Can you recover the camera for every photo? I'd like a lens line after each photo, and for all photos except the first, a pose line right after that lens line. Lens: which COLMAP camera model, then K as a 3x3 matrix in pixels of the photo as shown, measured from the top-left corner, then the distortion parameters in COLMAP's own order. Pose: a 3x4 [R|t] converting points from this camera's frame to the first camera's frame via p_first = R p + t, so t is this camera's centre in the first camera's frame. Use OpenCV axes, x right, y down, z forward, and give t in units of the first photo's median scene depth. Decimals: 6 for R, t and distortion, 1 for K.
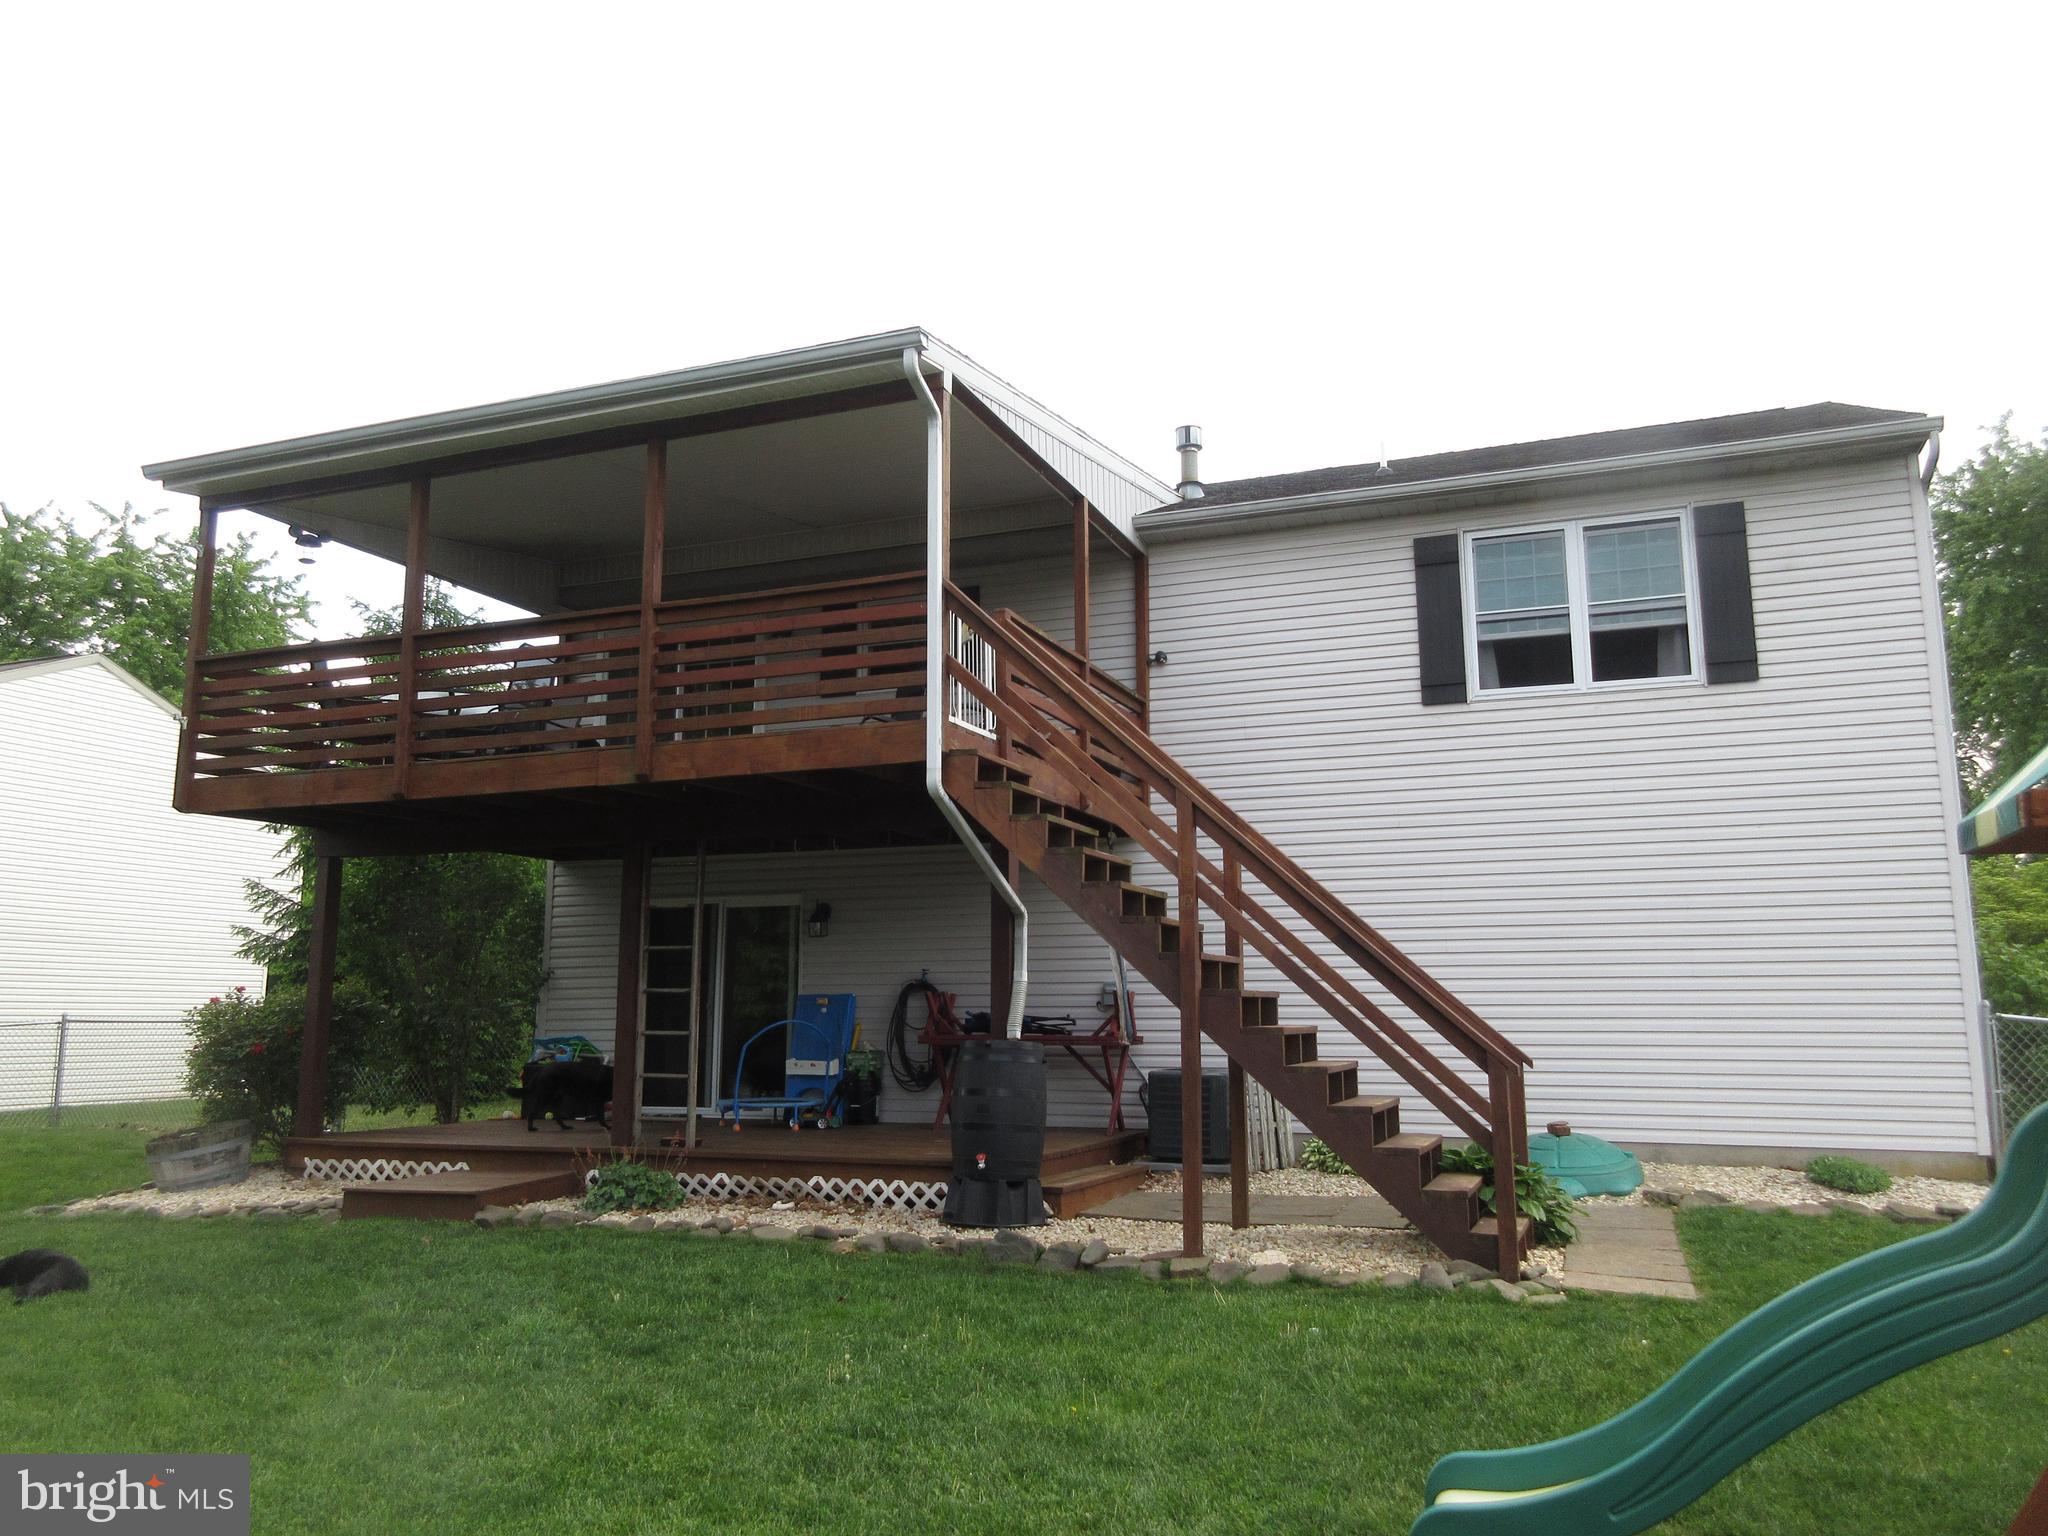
lens RADIAL K [[1468.7, 0, 1025.5], [0, 1468.7, 763.8], [0, 0, 1]] dist [0.007989, 0.006494]
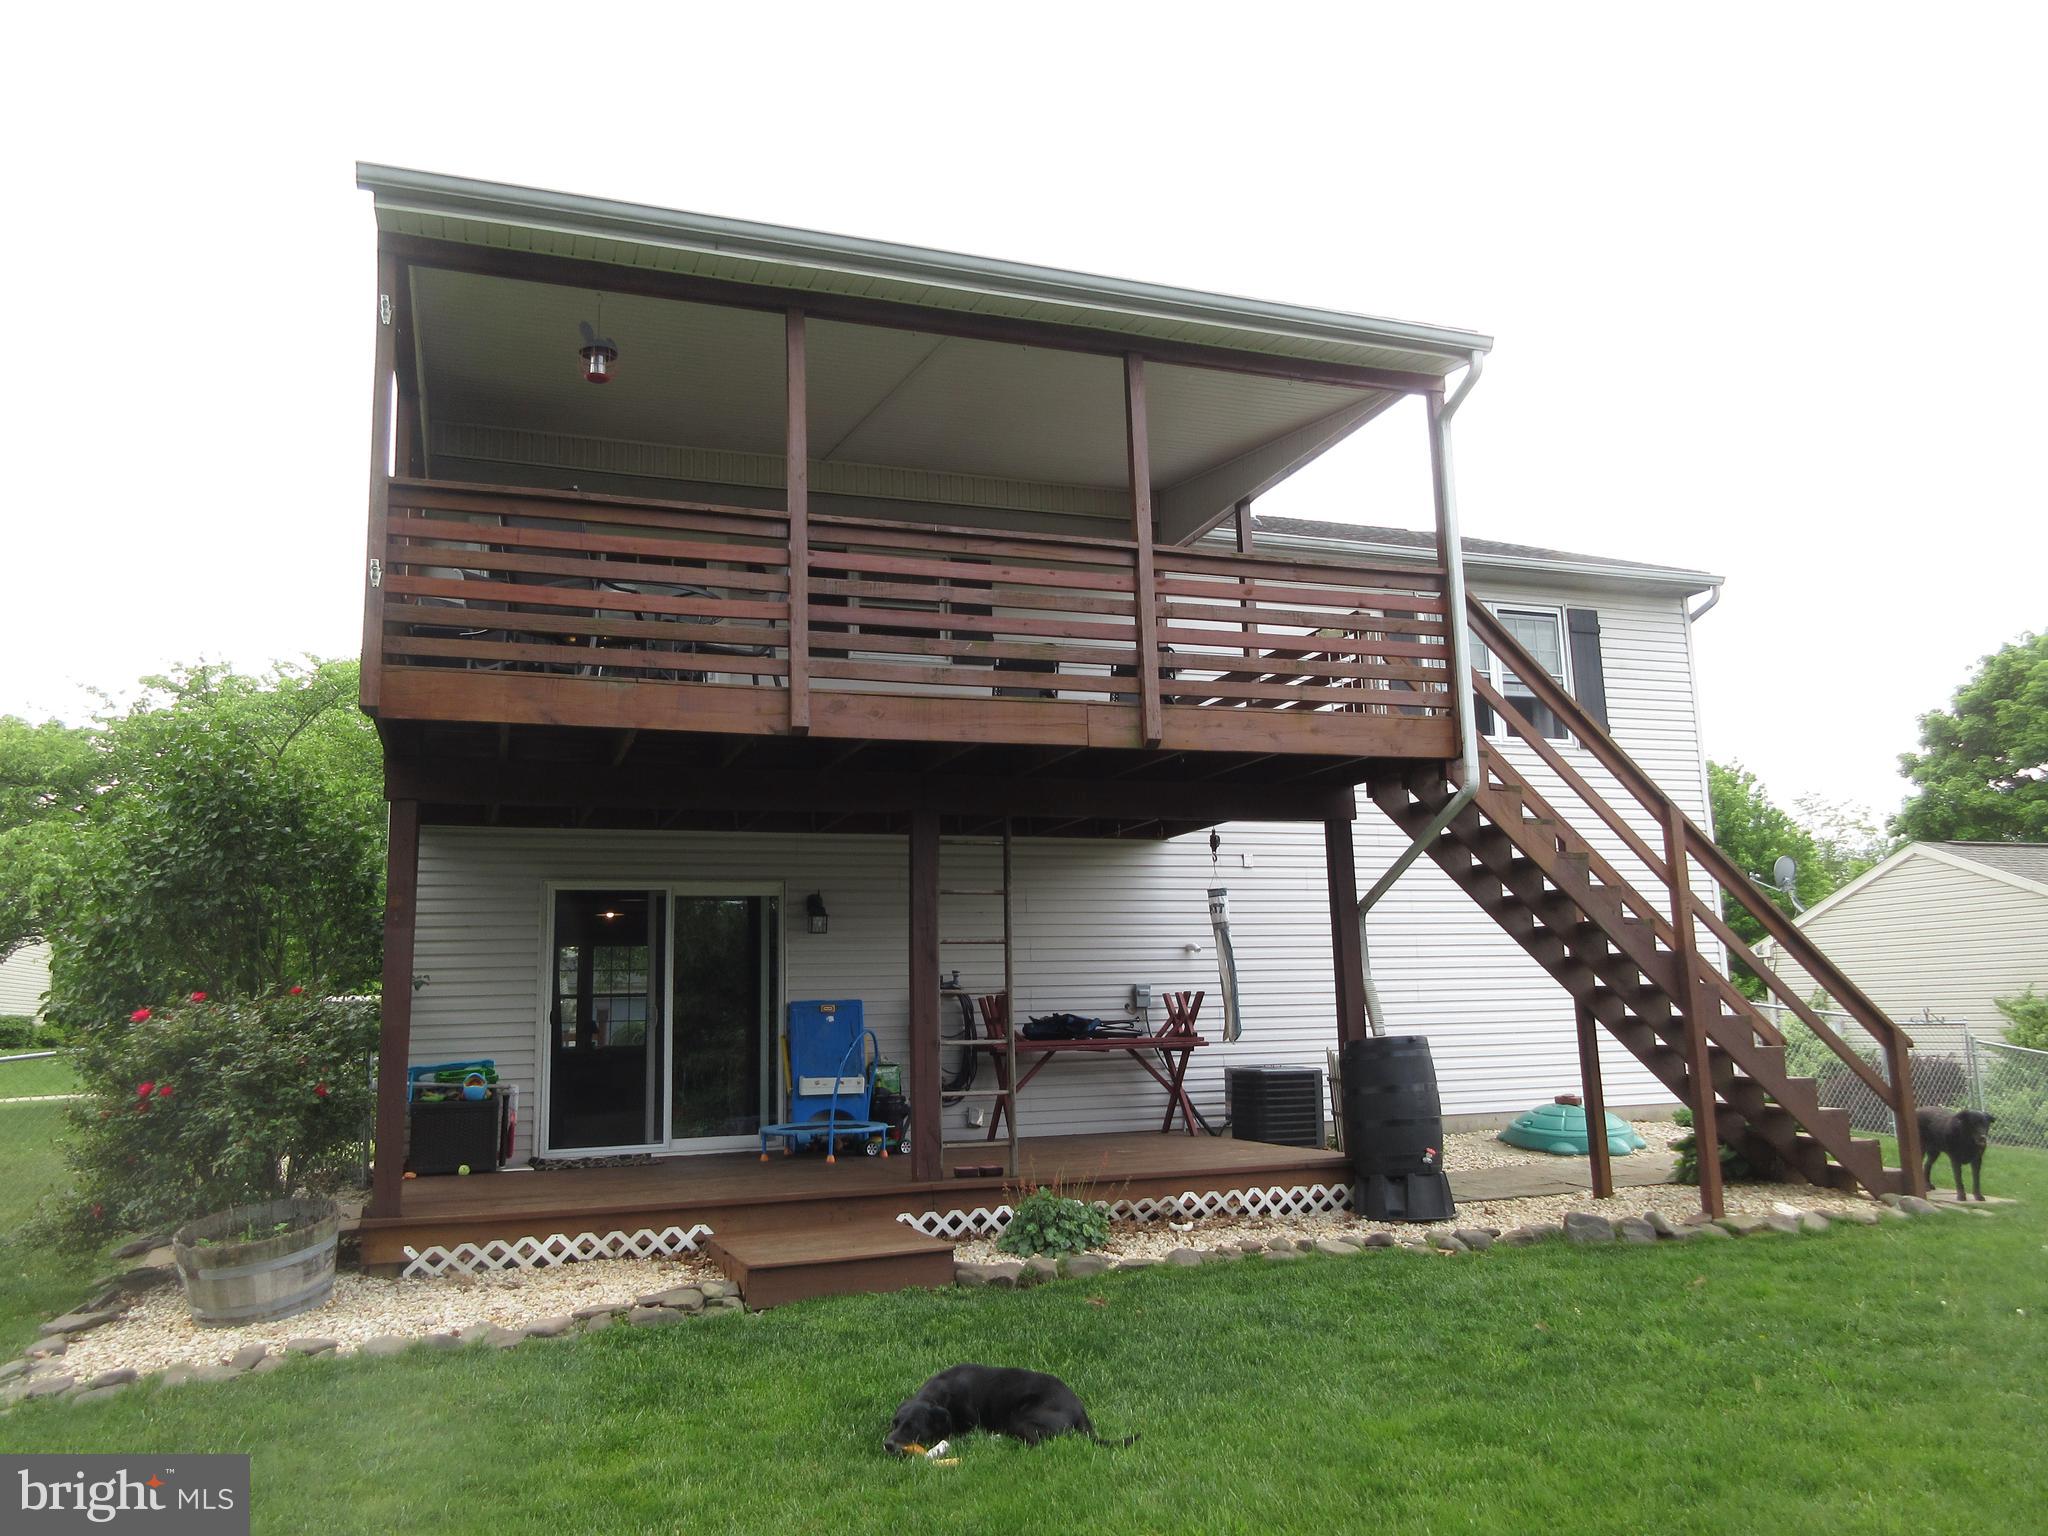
lens RADIAL K [[1539.1, 0, 1027.8], [0, 1539.1, 766.9], [0, 0, 1]] dist [0.024294, -0.011485]
pose [[0.753282, 0.091739, 0.651268, -0.705200], [-0.090290, 0.995273, -0.035764, 0.047924], [-0.651471, -0.031863, 0.758004, 0.276641]]
